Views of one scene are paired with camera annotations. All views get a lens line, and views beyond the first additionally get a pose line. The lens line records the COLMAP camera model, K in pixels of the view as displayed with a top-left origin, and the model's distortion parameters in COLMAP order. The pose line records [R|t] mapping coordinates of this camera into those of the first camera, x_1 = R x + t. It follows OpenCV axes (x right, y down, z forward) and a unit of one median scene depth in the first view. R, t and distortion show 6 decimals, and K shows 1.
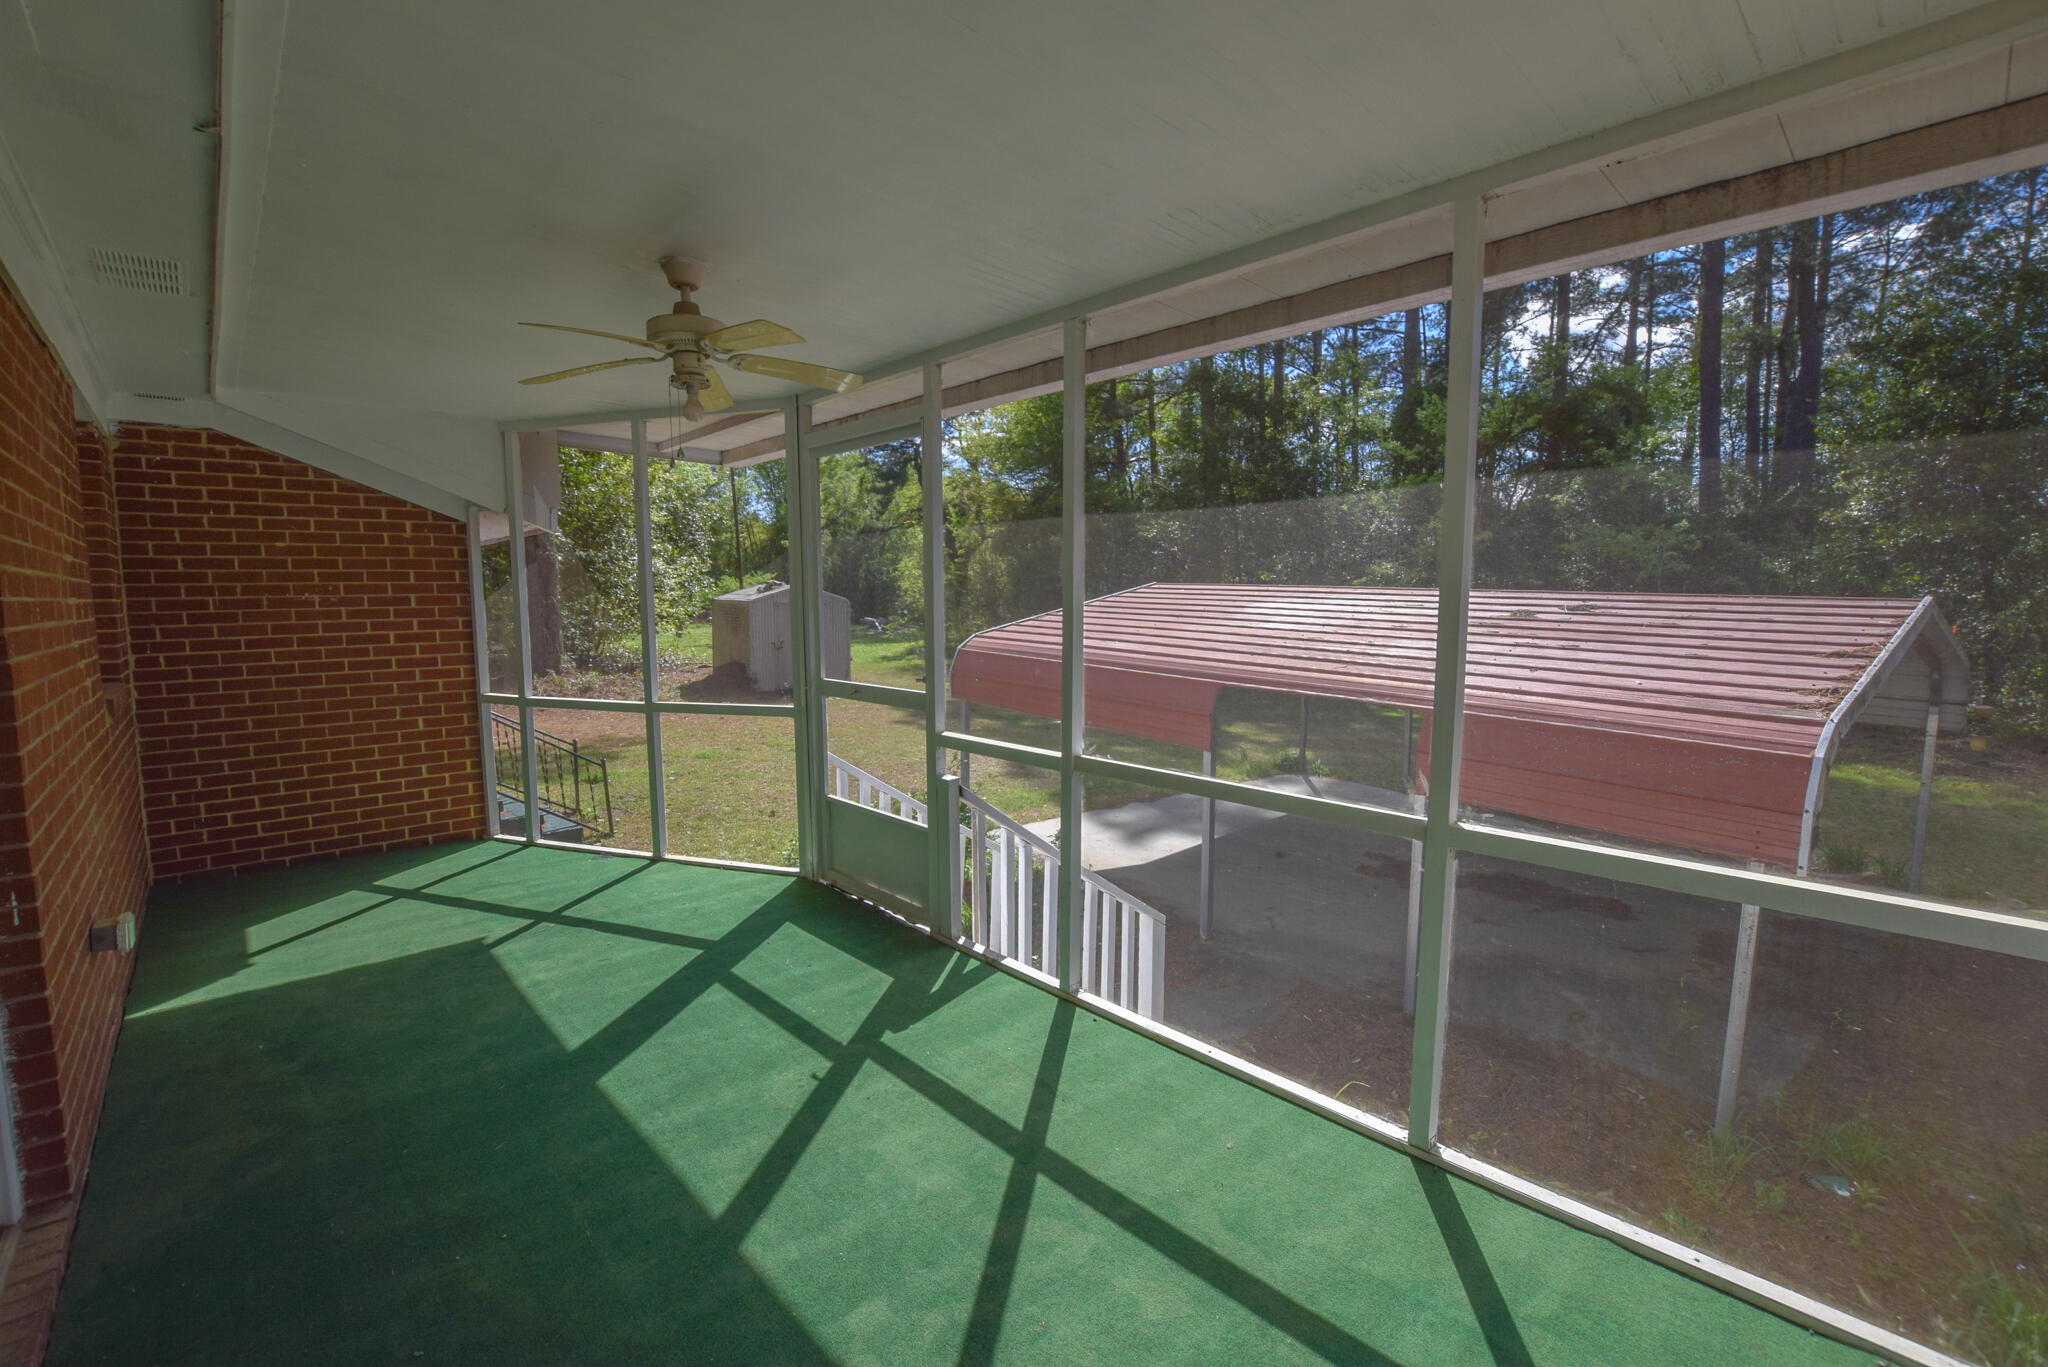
lens RADIAL K [[897.5, 0, 1020.7], [0, 897.5, 684.2], [0, 0, 1]] dist [-0.033924, 0.002955]
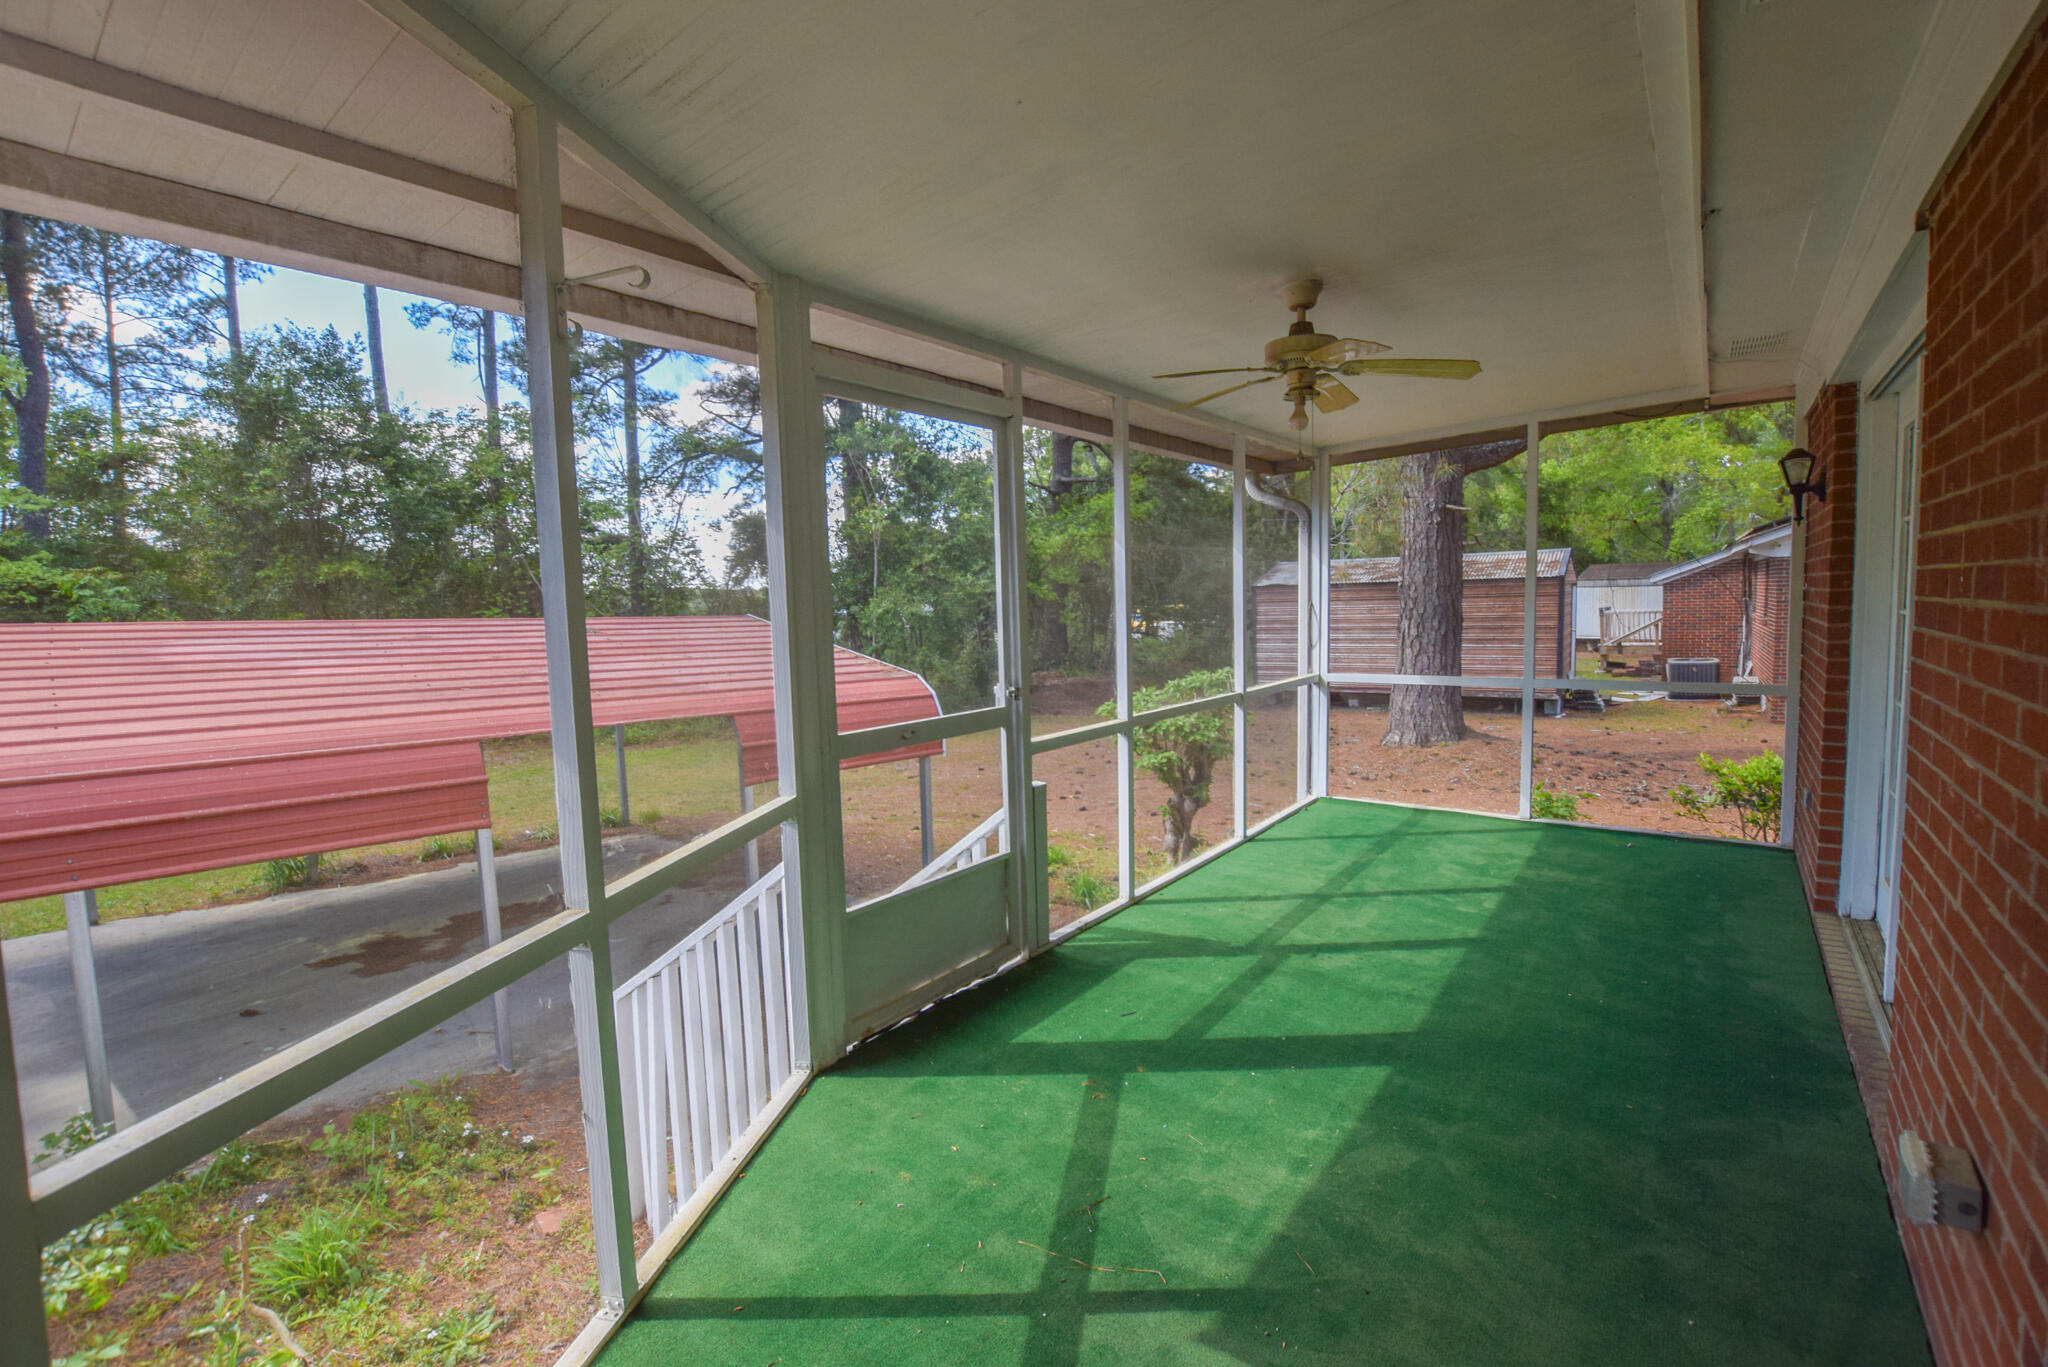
lens RADIAL K [[897.5, 0, 1021.3], [0, 897.5, 685.1], [0, 0, 1]] dist [-0.033924, 0.002955]
pose [[-0.165231, -0.078495, 0.983126, -1.228878], [0.134666, 0.985696, 0.101333, -0.125379], [-0.977018, 0.149137, -0.152297, 1.346571]]
